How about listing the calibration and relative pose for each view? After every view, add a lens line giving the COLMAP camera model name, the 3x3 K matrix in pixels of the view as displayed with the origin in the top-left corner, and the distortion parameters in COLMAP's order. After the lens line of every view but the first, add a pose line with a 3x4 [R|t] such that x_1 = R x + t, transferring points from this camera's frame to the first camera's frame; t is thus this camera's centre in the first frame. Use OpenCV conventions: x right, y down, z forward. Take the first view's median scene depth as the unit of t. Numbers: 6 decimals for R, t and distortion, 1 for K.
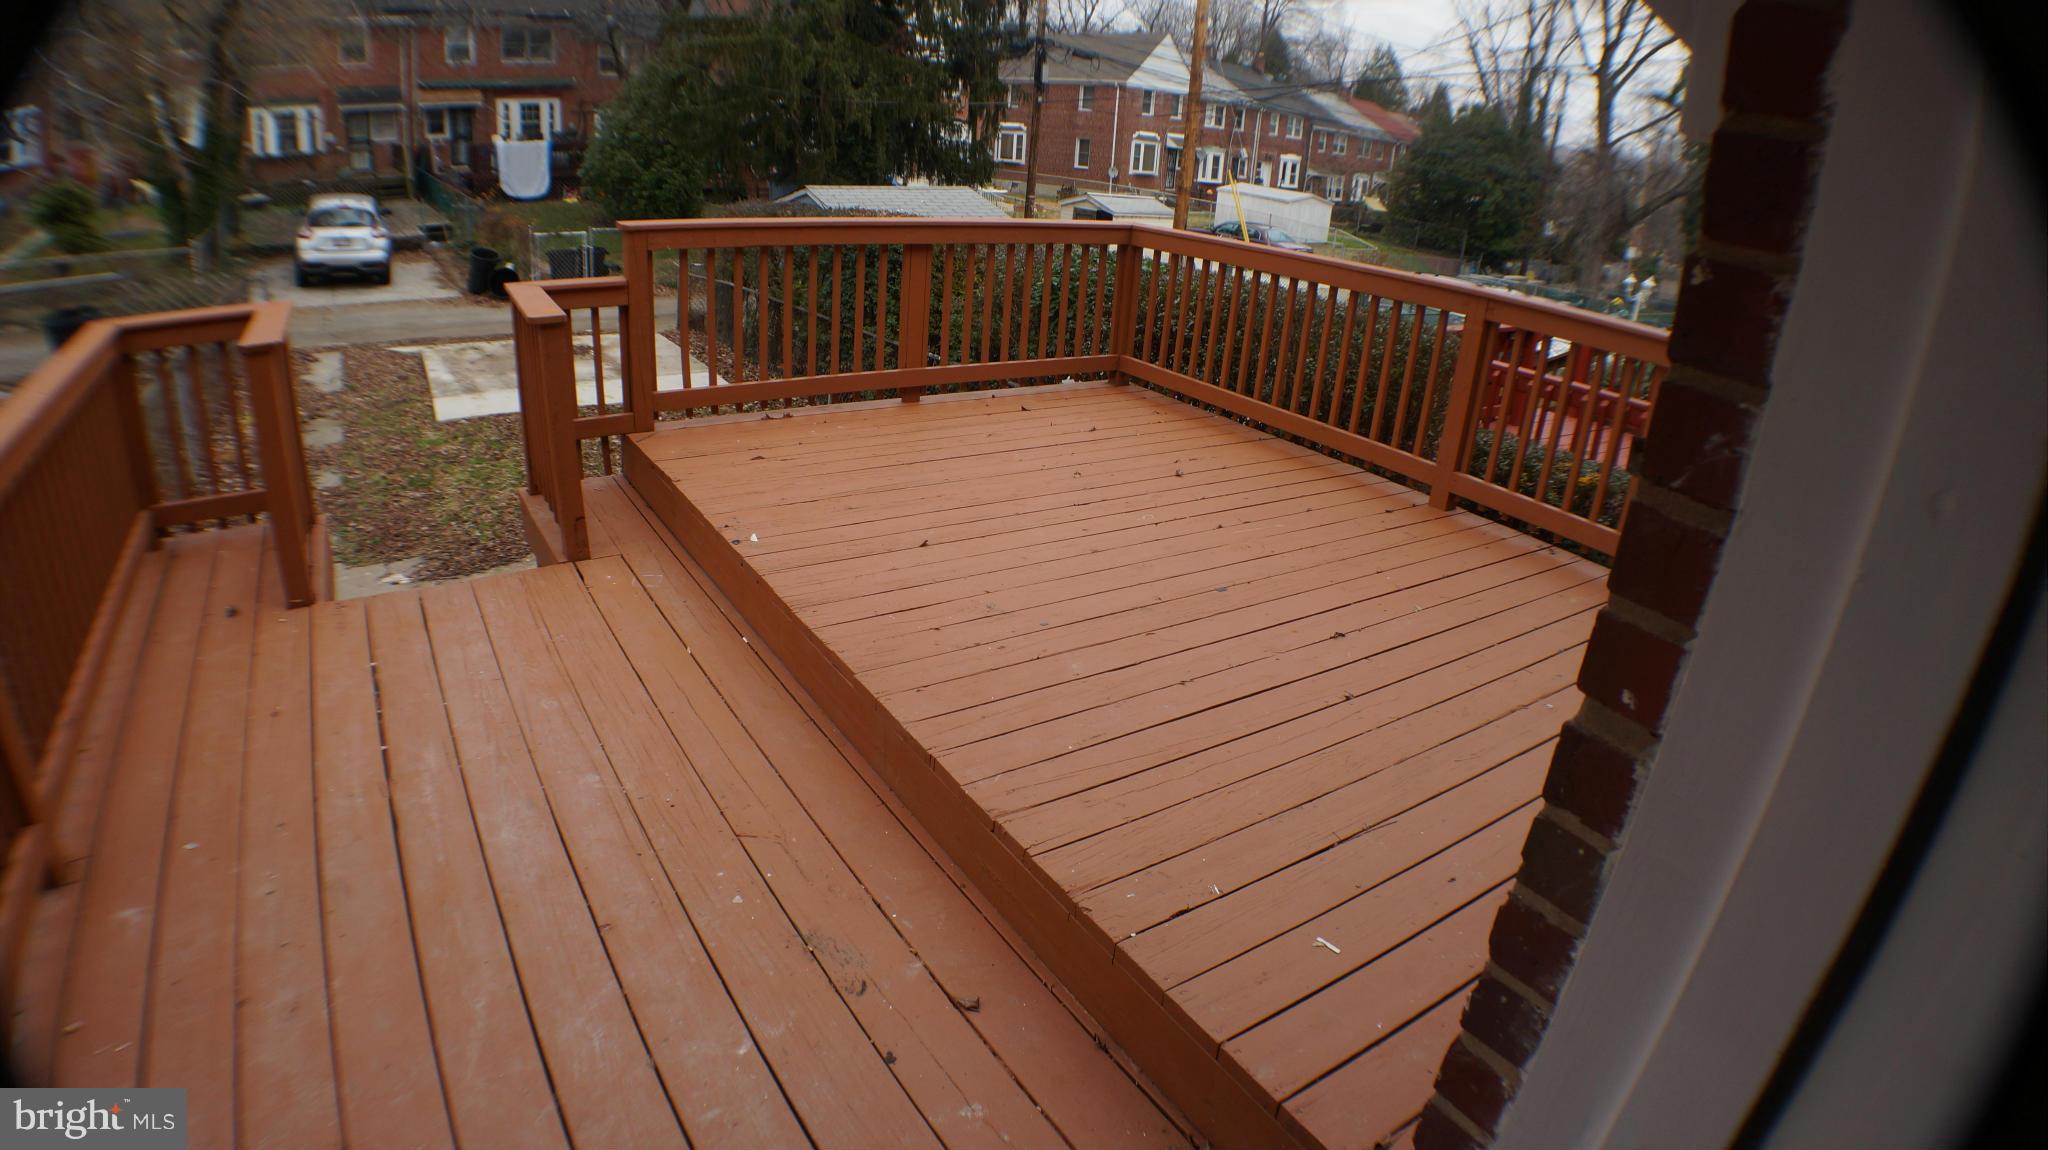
lens RADIAL K [[1056.8, 0, 993.8], [0, 1056.8, 586.6], [0, 0, 1]] dist [-0.188106, 0.036520]
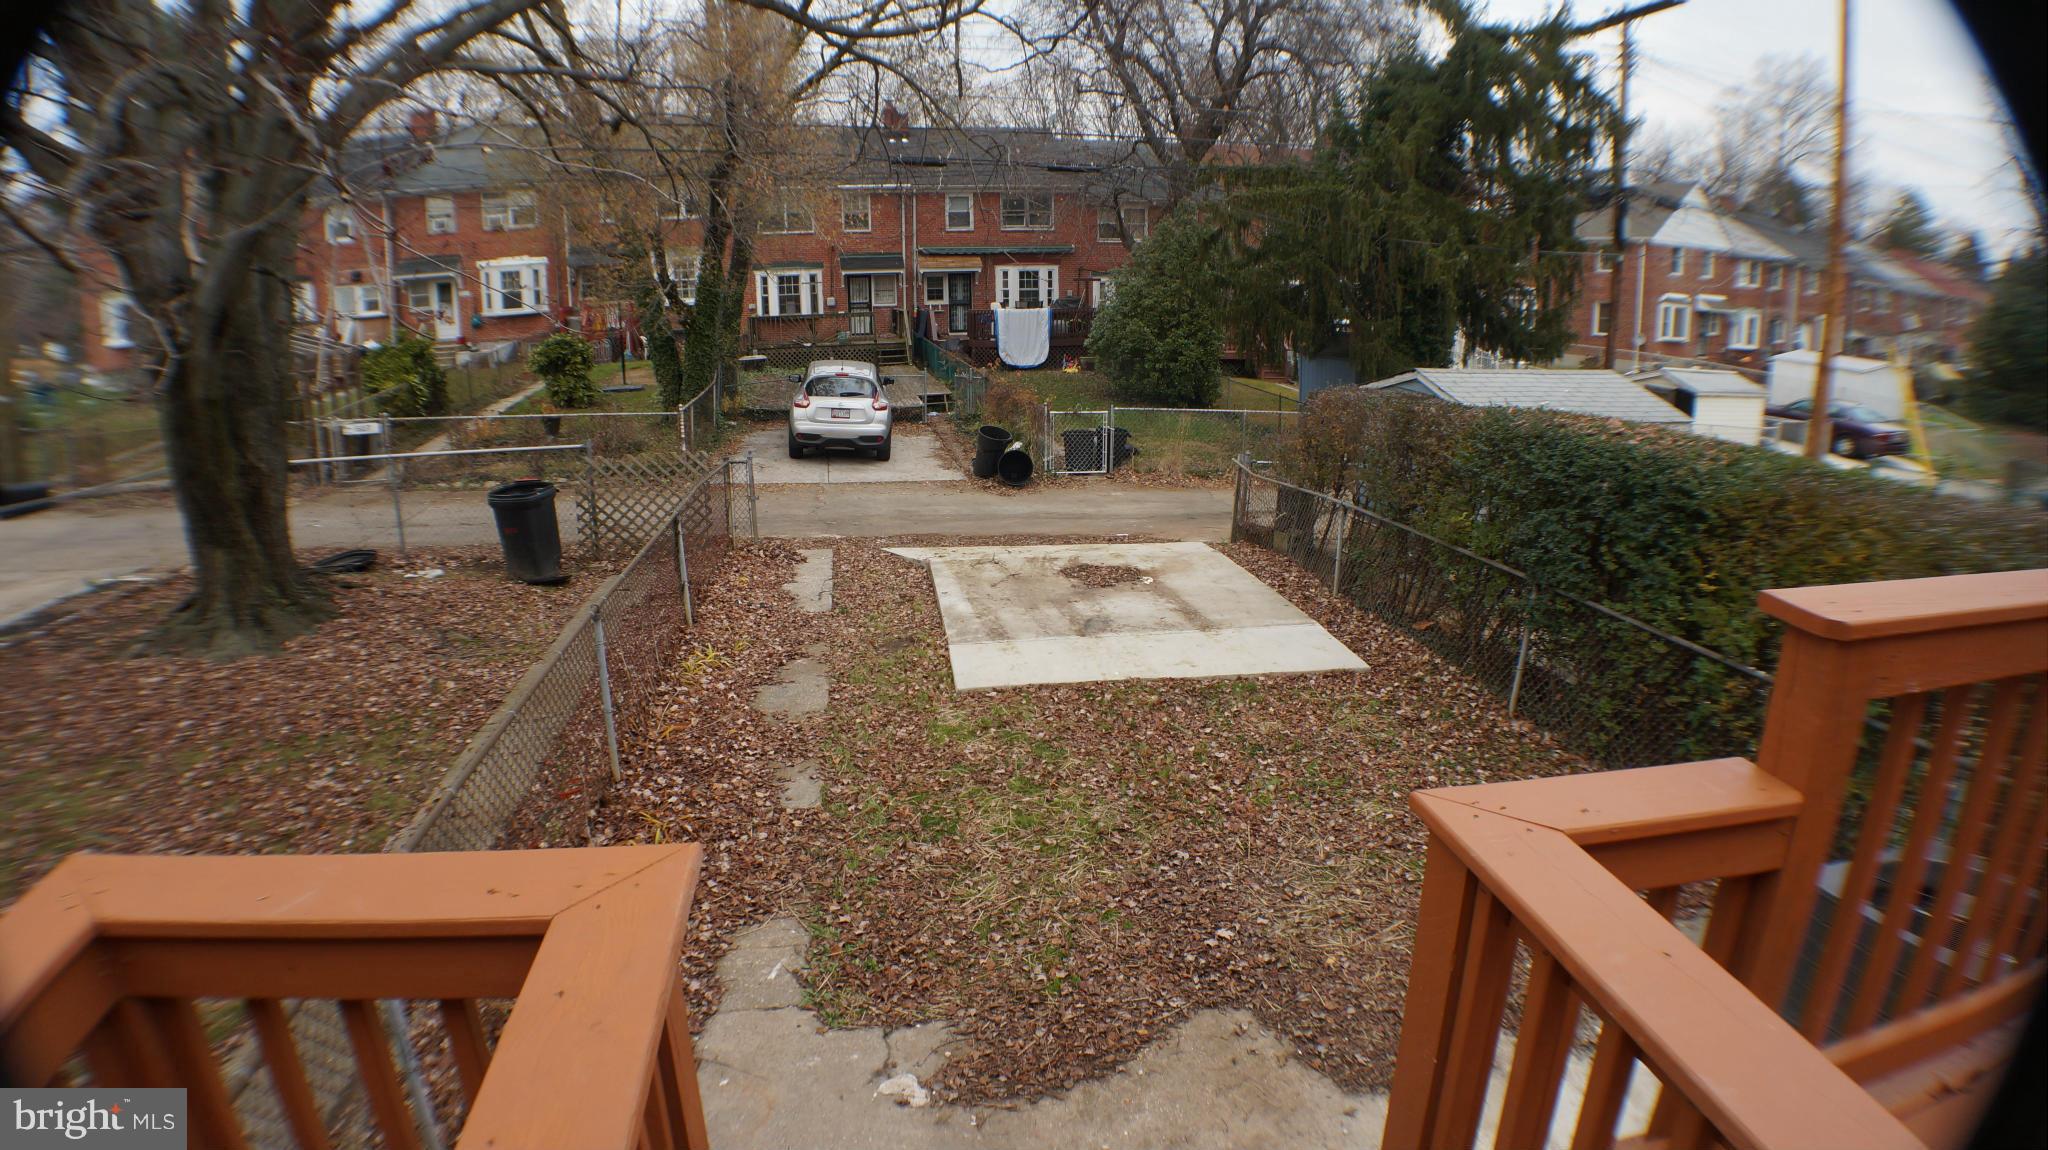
lens RADIAL K [[1056.8, 0, 993.8], [0, 1056.8, 586.6], [0, 0, 1]] dist [-0.188106, 0.036520]
pose [[0.910417, 0.042944, -0.411457, -0.086650], [-0.105271, 0.985906, -0.130030, -0.055491], [0.400074, 0.161696, 0.902106, 0.119319]]
